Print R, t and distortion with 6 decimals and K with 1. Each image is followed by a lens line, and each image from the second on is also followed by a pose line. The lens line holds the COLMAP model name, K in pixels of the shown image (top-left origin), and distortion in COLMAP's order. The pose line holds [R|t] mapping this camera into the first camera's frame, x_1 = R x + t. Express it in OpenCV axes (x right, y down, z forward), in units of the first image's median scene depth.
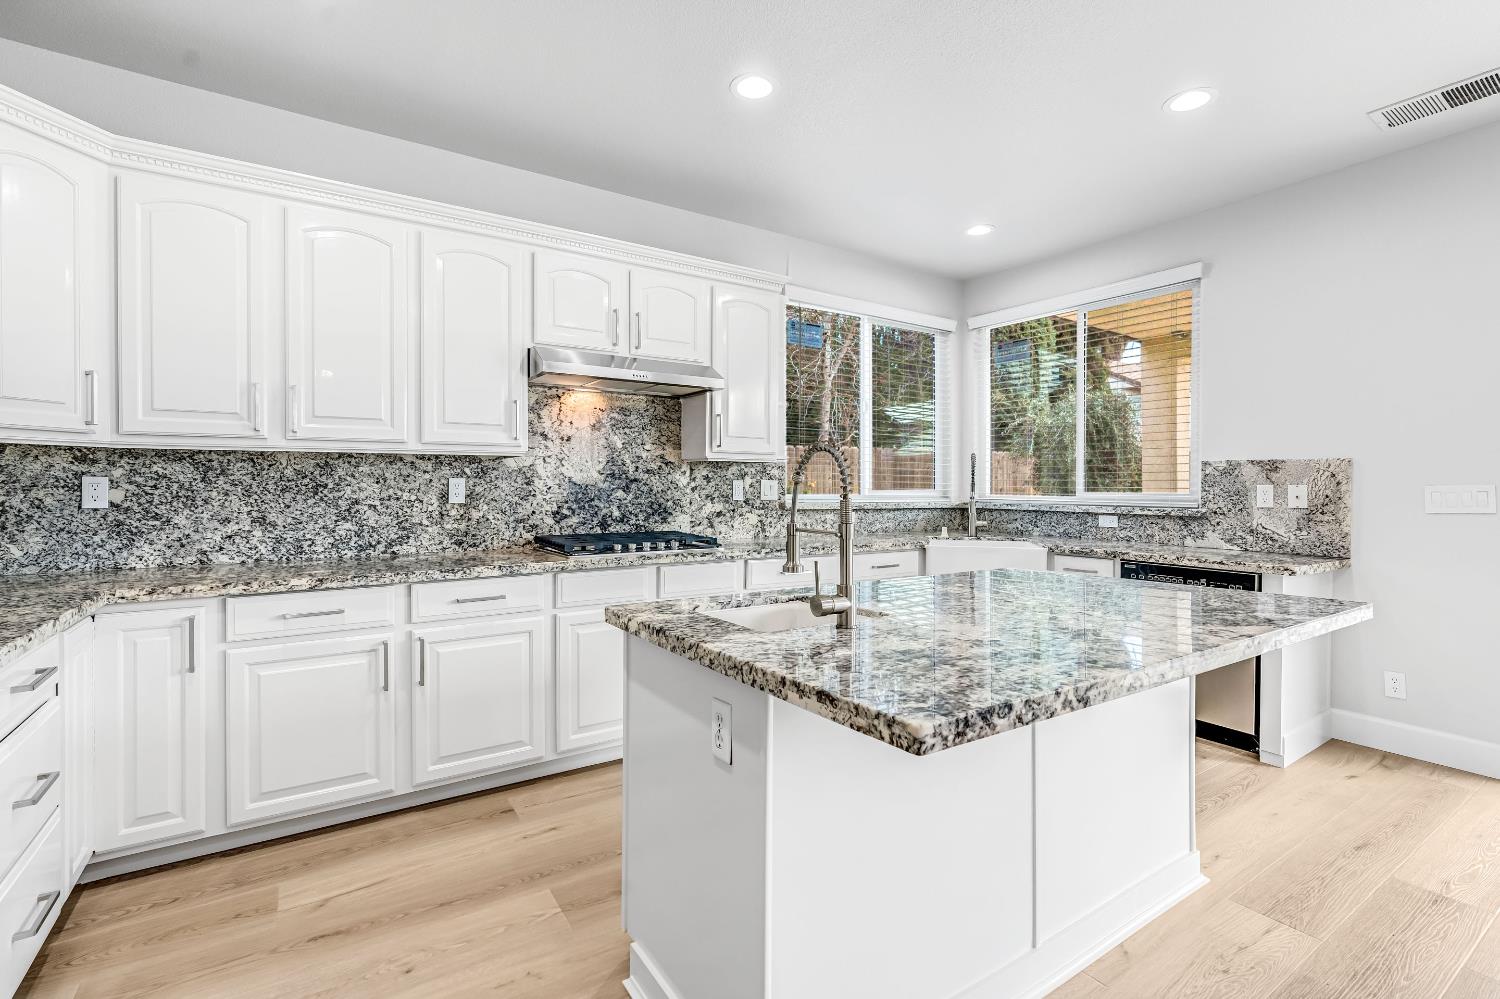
lens RADIAL K [[682.7, 0, 759.9], [0, 682.7, 494.0], [0, 0, 1]] dist [-0.012123, 0.004651]
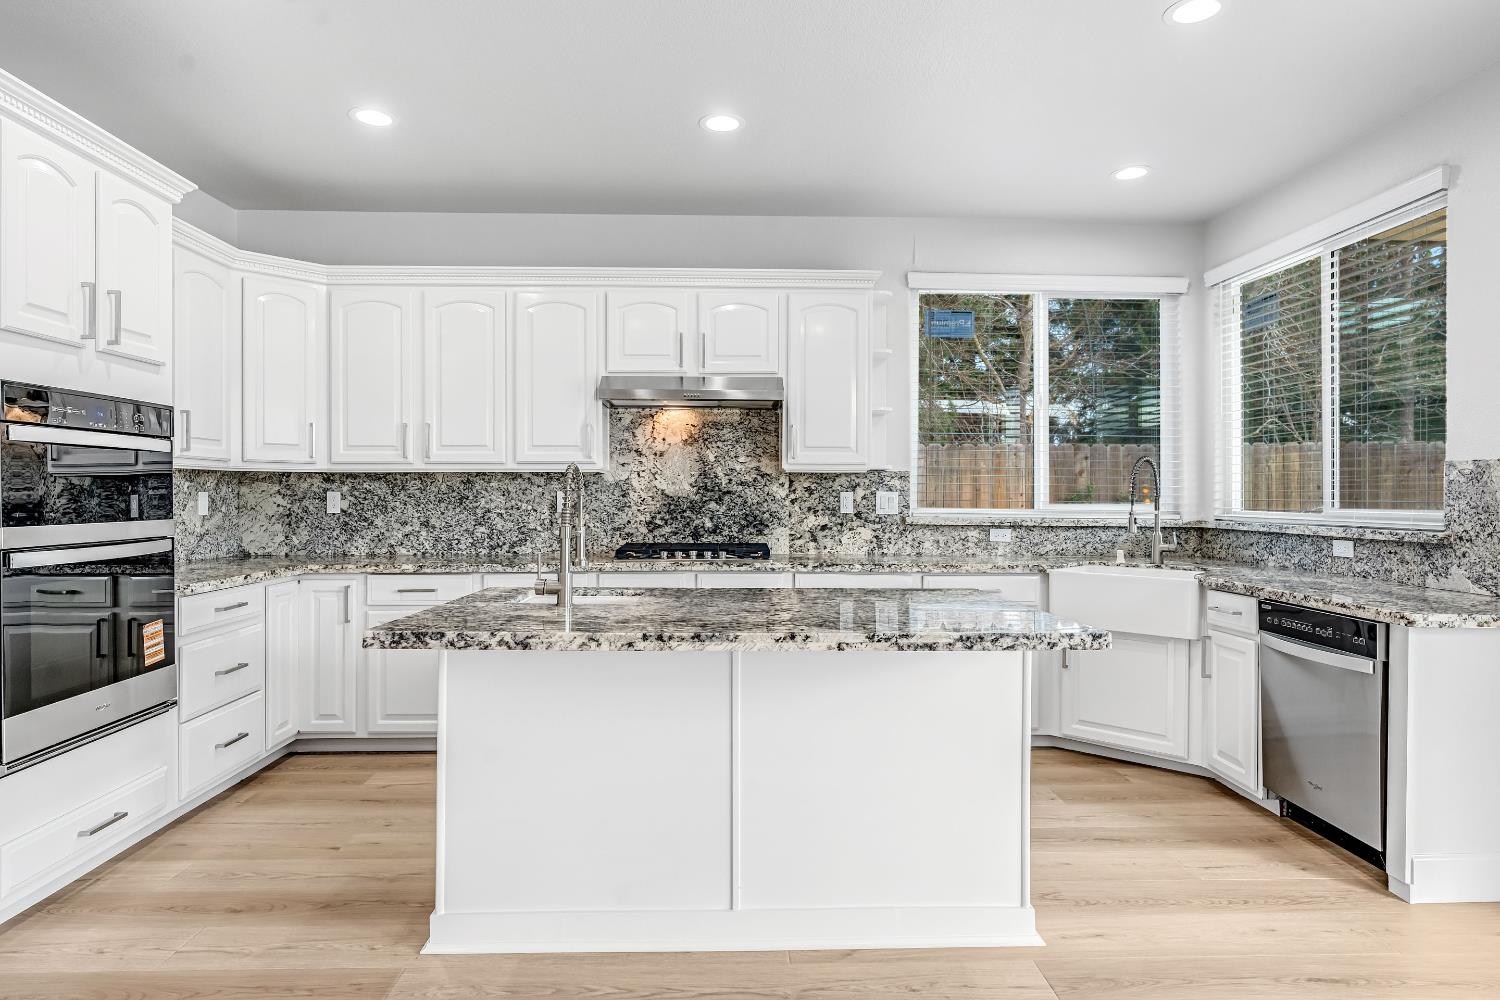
lens RADIAL K [[882.5, 0, 755.8], [0, 882.5, 502.5], [0, 0, 1]] dist [-0.007972, 0.006380]
pose [[0.850686, 0.002970, -0.525666, 0.595670], [-0.006513, 0.999967, -0.004889, 0.001220], [0.525634, 0.007583, 0.850677, -0.111227]]
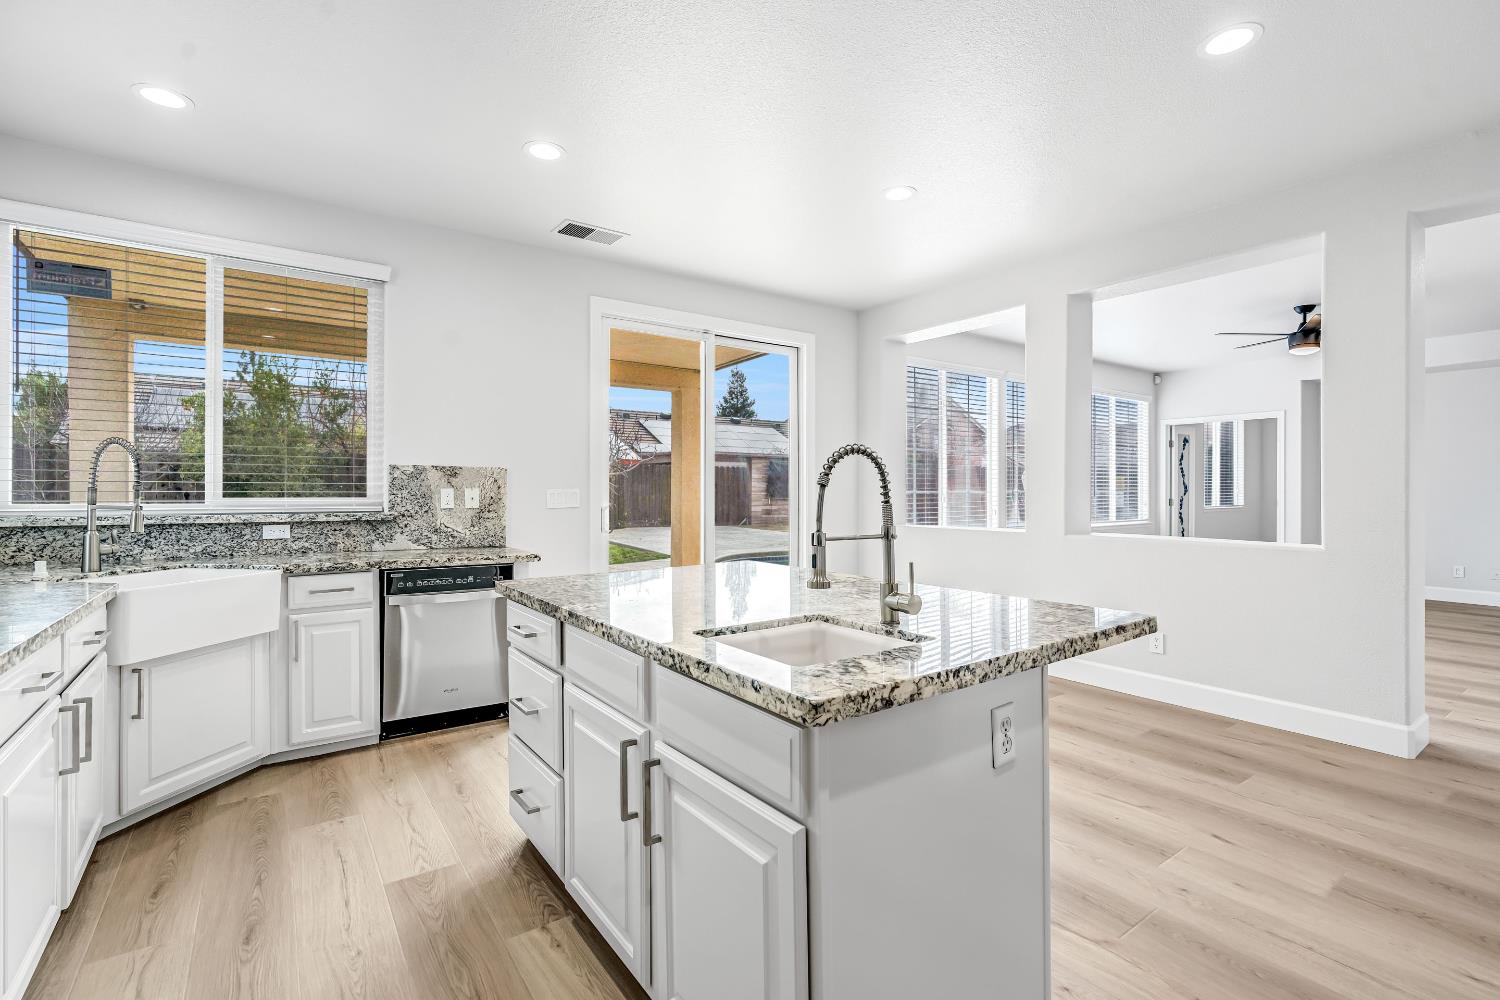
lens RADIAL K [[682.7, 0, 746.4], [0, 682.7, 489.1], [0, 0, 1]] dist [-0.012123, 0.004651]
pose [[-0.028440, 0.000001, 0.999596, -0.420342], [0.011846, 0.999930, 0.000336, -0.007191], [-0.999525, 0.011851, -0.028438, 0.565206]]
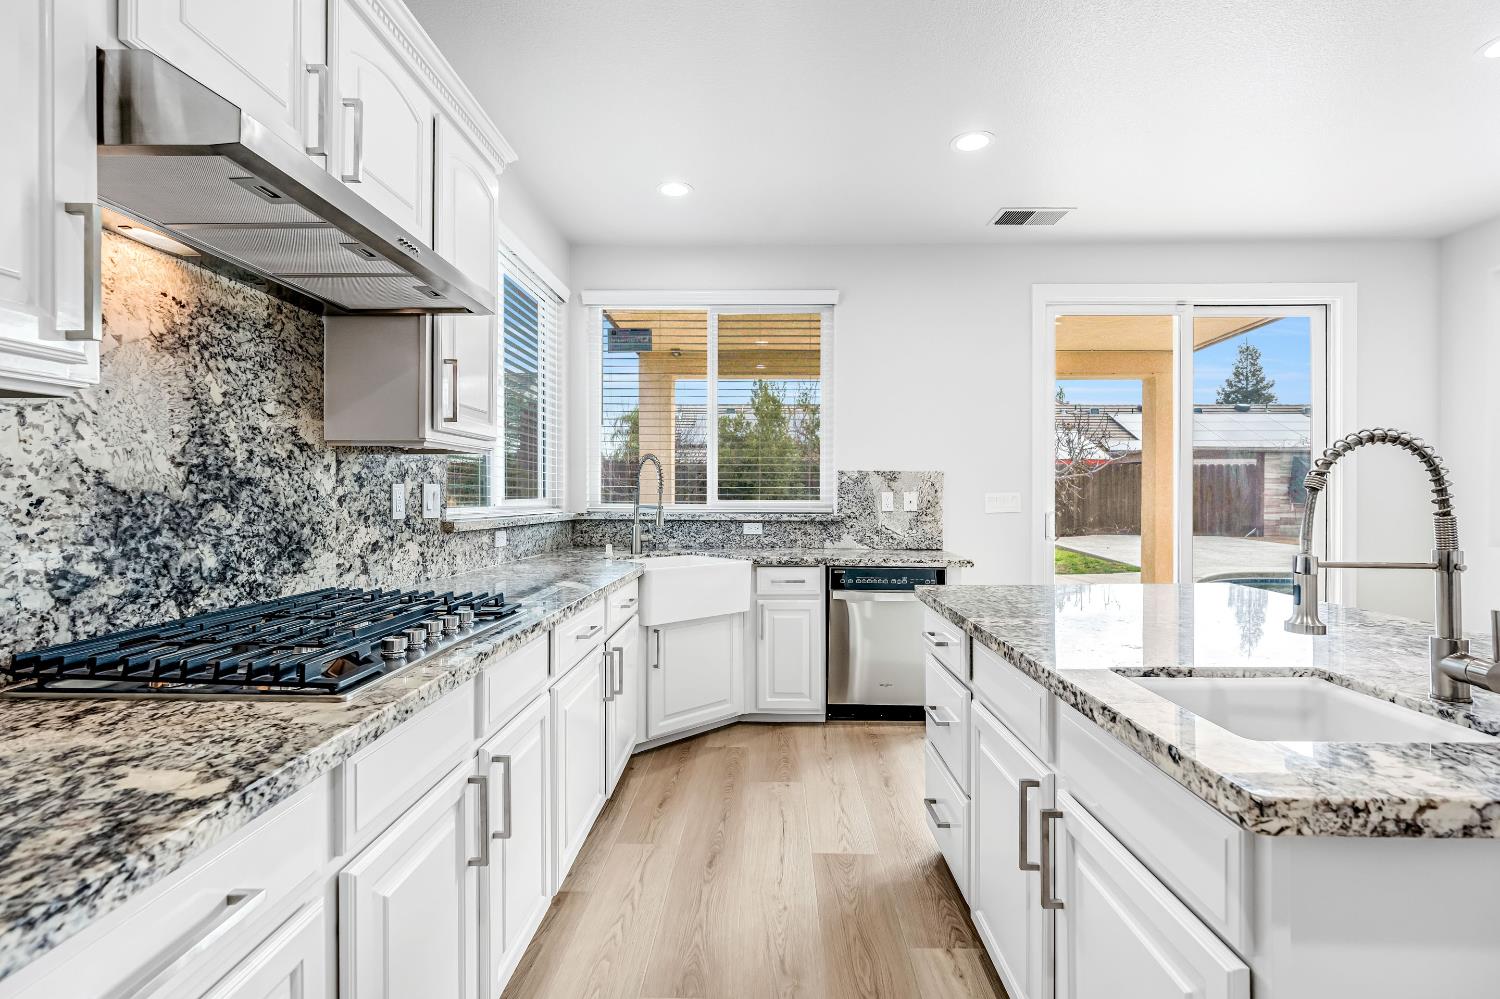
lens RADIAL K [[682.7, 0, 753.7], [0, 682.7, 494.4], [0, 0, 1]] dist [-0.012123, 0.004651]
pose [[0.576661, -0.003010, 0.816978, -0.381254], [0.010026, 0.999944, -0.003393, -0.008023], [-0.816922, 0.010148, 0.576659, 0.532132]]
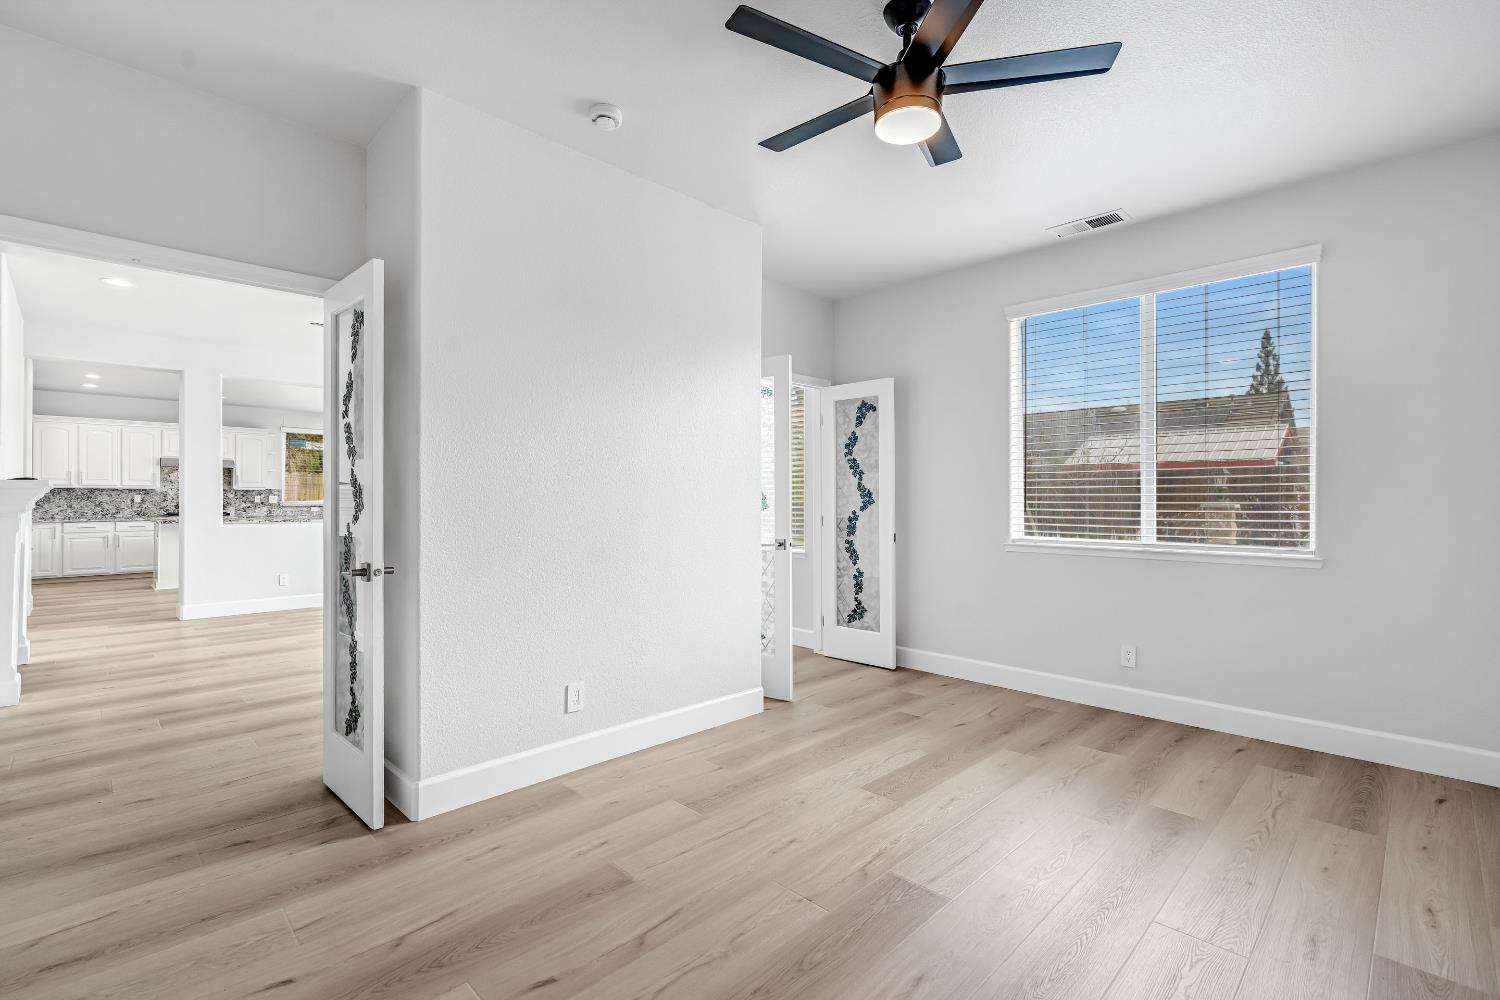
lens RADIAL K [[682.7, 0, 758.8], [0, 682.7, 487.6], [0, 0, 1]] dist [-0.012123, 0.004651]
pose [[0.975252, 0.005875, 0.221019, 1.695645], [0.000401, 0.999598, -0.028340, 0.033276], [-0.221097, 0.027728, 0.974858, -2.760119]]
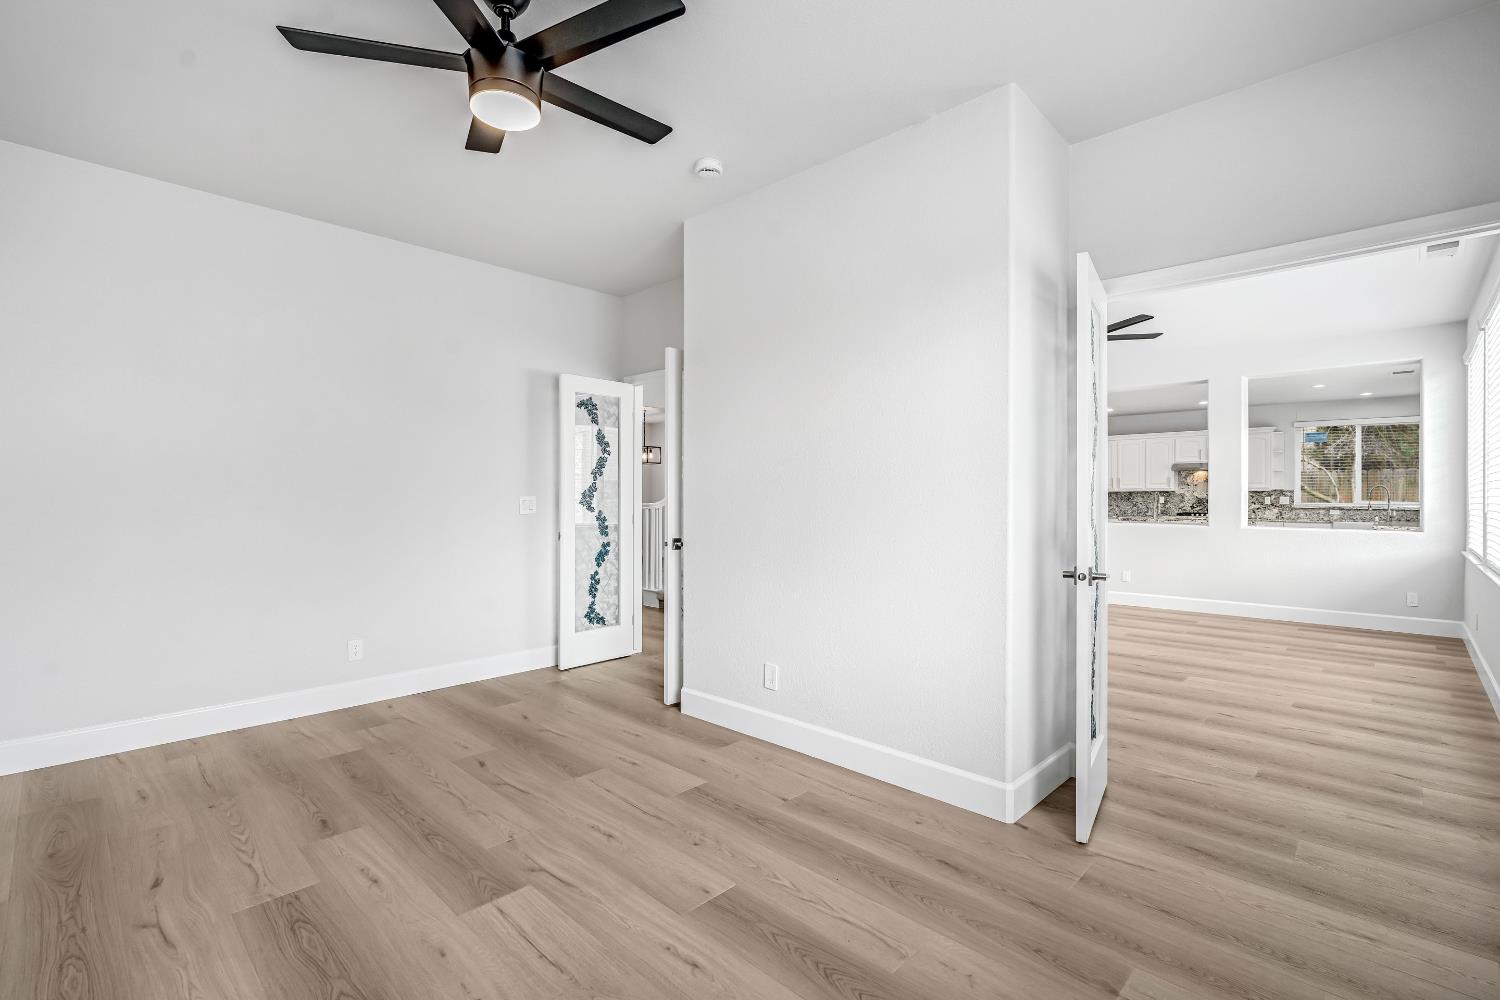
lens RADIAL K [[682.7, 0, 750.6], [0, 682.7, 495.3], [0, 0, 1]] dist [-0.012123, 0.004651]
pose [[0.221704, -0.003421, -0.975108, 2.679401], [-0.012443, 0.999902, -0.006337, 0.021359], [0.975035, 0.013539, 0.221640, -2.049477]]
